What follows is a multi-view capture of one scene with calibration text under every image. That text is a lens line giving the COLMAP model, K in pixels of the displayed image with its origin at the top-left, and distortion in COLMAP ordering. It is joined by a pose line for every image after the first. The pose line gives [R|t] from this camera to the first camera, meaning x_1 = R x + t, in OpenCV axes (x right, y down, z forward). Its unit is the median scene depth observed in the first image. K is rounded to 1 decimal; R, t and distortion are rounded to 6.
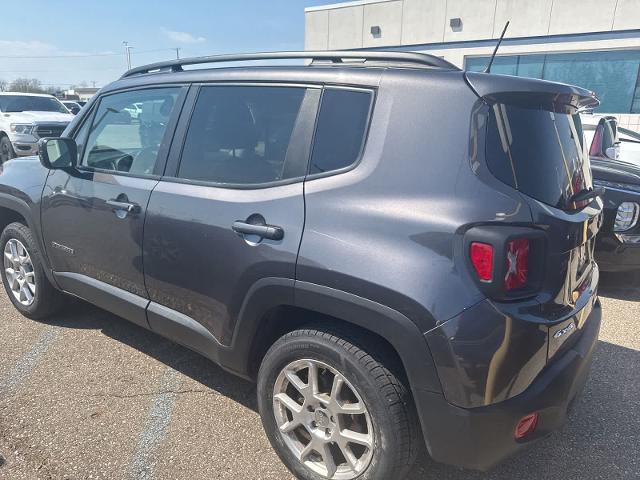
lens RADIAL K [[454.1, 0, 321.1], [0, 454.1, 240.4], [0, 0, 1]] dist [0.007088, -0.005424]
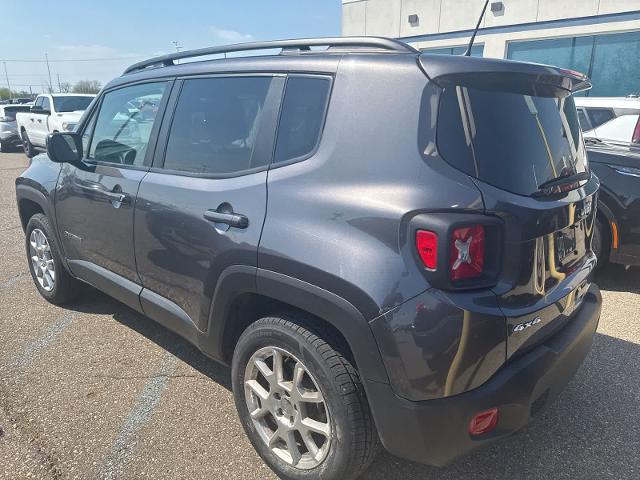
lens RADIAL K [[453.9, 0, 322.4], [0, 453.9, 236.5], [0, 0, 1]] dist [0.012178, -0.008029]
pose [[0.993855, 0.004305, -0.110609, 0.146470], [-0.003746, 0.999979, 0.005264, 0.008913], [0.110630, -0.004817, 0.993850, 0.009465]]
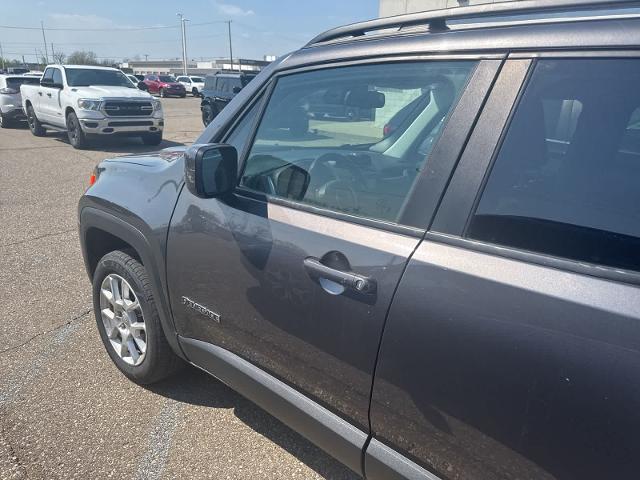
lens RADIAL K [[434.2, 0, 306.4], [0, 434.2, 225.4], [0, 0, 1]] dist [0.000613, -0.003500]
pose [[0.995702, 0.038300, -0.084329, -0.420179], [-0.035223, 0.998669, 0.037673, -0.151304], [0.085660, -0.034541, 0.995726, 0.452142]]
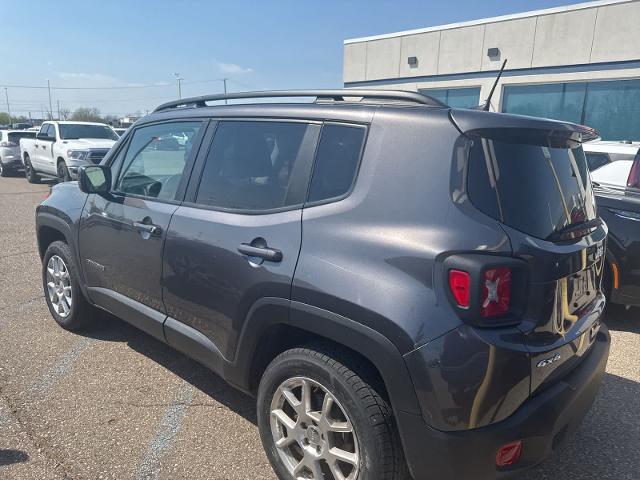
lens RADIAL K [[456.8, 0, 317.8], [0, 456.8, 240.4], [0, 0, 1]] dist [0.009577, -0.007940]
pose [[0.994830, 0.024088, -0.098661, 0.080157], [-0.029568, 0.998078, -0.054467, 0.002101], [0.097159, 0.057102, 0.993629, -0.050282]]
